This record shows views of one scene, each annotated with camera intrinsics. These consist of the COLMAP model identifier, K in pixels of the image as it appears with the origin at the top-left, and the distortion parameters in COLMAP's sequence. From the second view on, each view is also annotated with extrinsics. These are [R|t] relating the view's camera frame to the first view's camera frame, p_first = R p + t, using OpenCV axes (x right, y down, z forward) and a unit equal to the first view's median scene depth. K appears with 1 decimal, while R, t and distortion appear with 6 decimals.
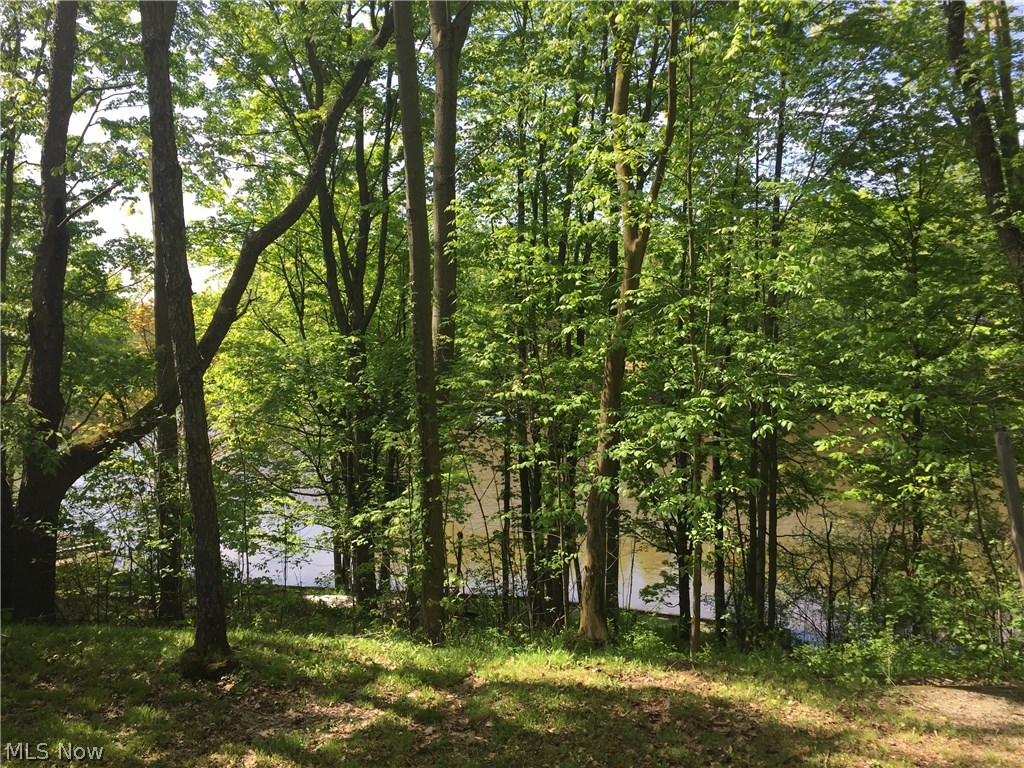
lens RADIAL K [[883.6, 0, 500.7], [0, 883.6, 383.0], [0, 0, 1]] dist [0.092651, -0.121913]
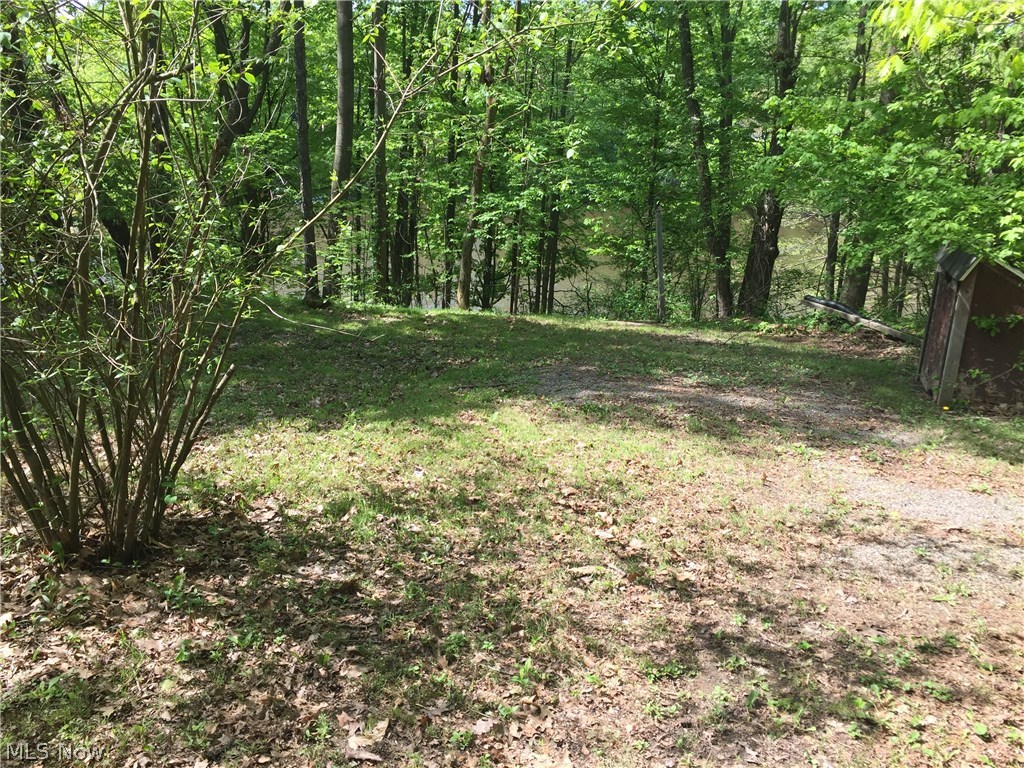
lens RADIAL K [[883.6, 0, 500.7], [0, 883.6, 383.0], [0, 0, 1]] dist [0.092651, -0.121913]
pose [[0.971013, -0.013585, 0.238641, -0.108653], [-0.042806, 0.972360, 0.229529, -0.006365], [-0.235163, -0.233091, 0.943593, -0.334189]]
